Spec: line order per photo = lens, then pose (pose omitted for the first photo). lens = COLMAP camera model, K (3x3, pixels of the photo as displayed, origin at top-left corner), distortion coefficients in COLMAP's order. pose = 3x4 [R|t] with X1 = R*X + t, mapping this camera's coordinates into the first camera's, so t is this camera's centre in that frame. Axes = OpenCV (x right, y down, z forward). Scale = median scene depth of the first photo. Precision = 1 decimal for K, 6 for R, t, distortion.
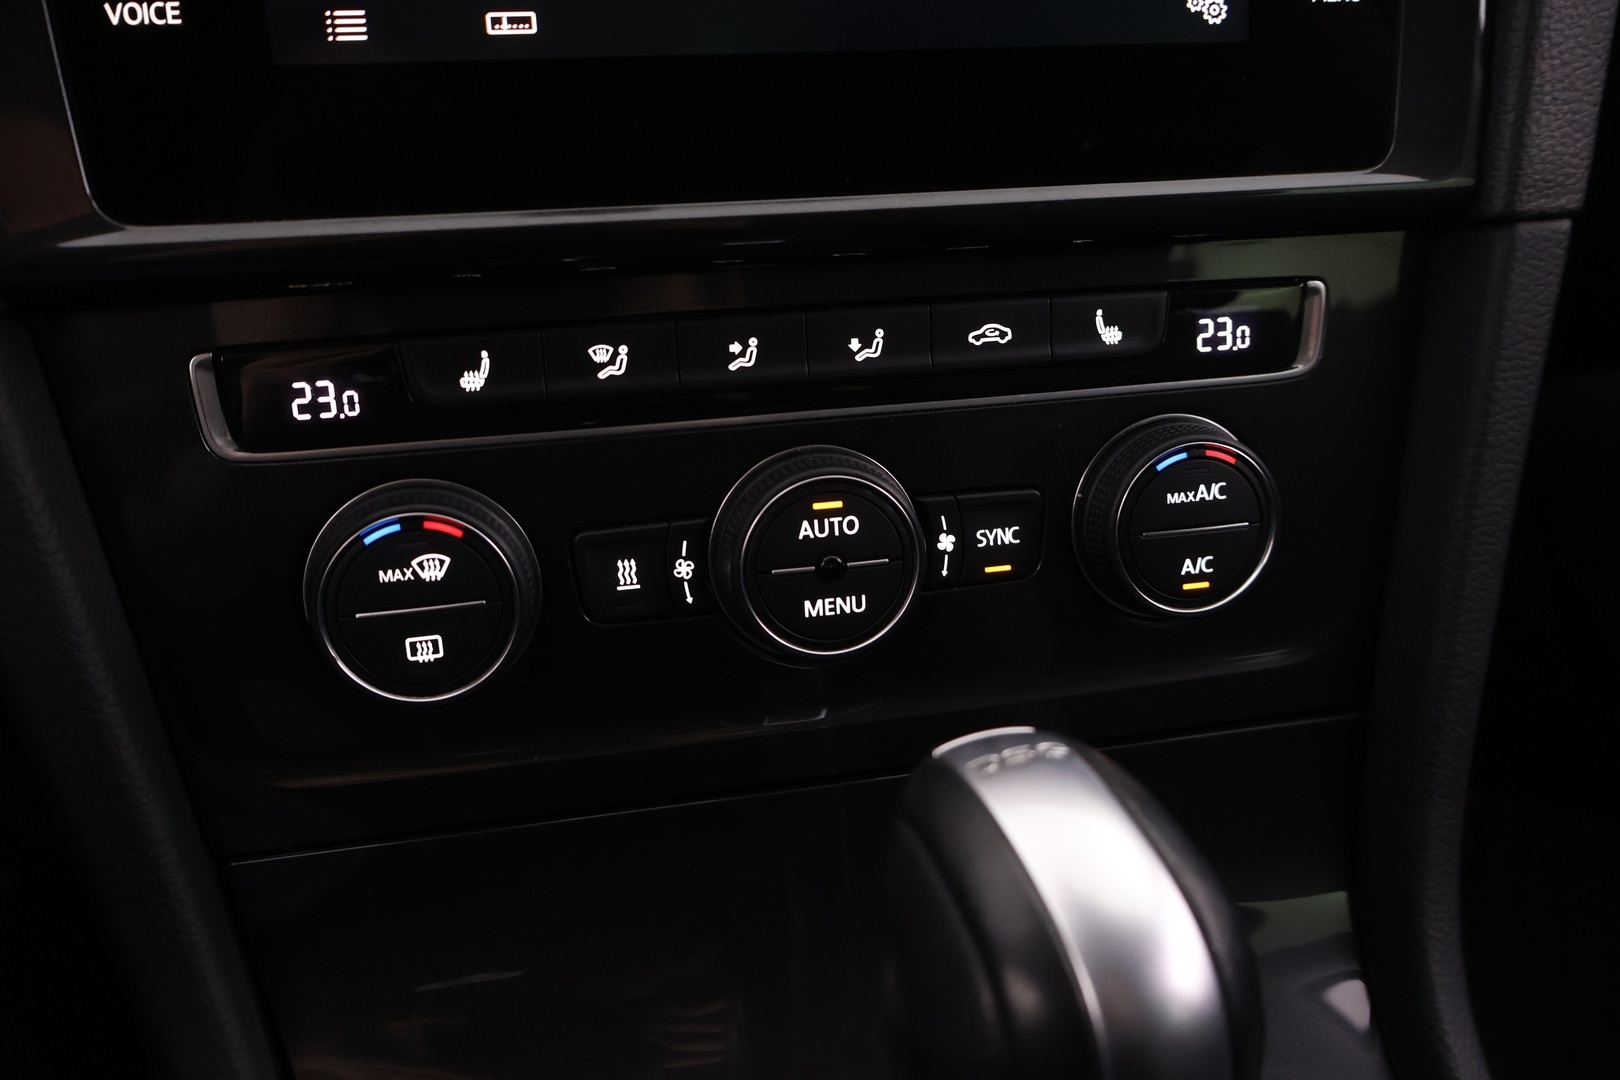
lens RADIAL K [[1379.3, 0, 810.0], [0, 1379.3, 540.0], [0, 0, 1]] dist [-0.009024, 0.000181]
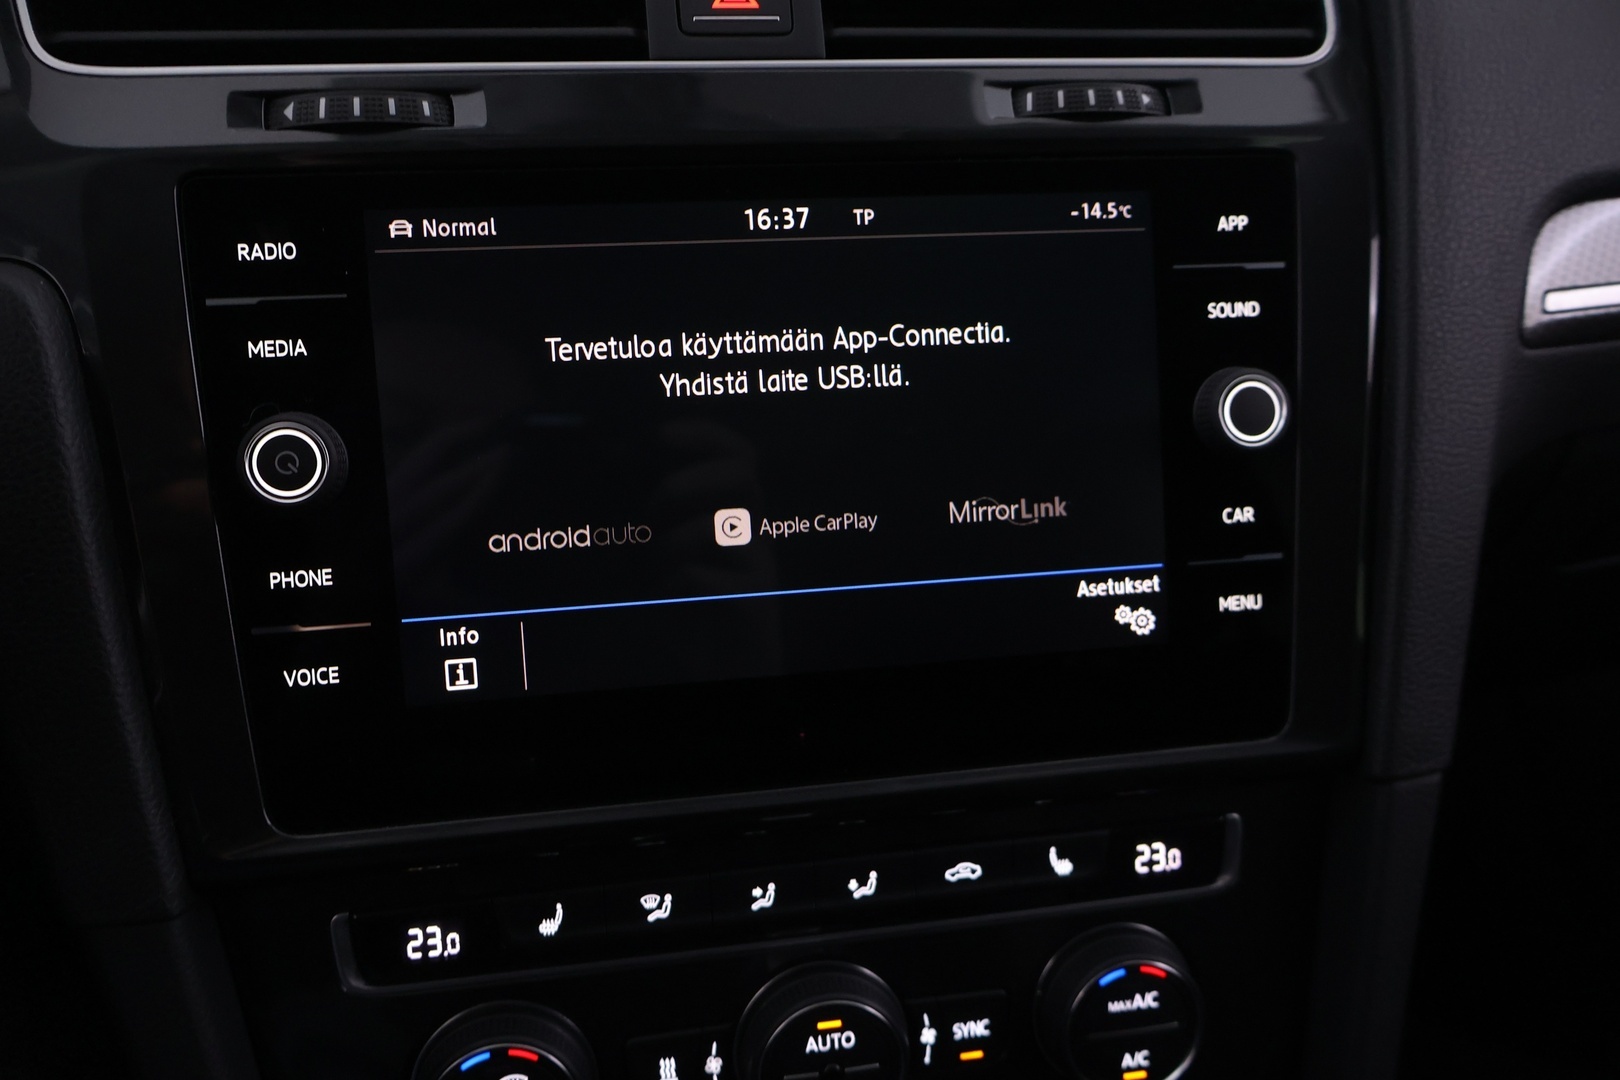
lens RADIAL K [[1401.6, 0, 810.0], [0, 1401.6, 540.0], [0, 0, 1]] dist [-0.002333, -0.015707]
pose [[0.999525, 0.008110, -0.029729, 0.029009], [-0.010701, 0.996058, -0.088056, -0.345019], [0.028897, 0.088332, 0.995672, -0.293643]]
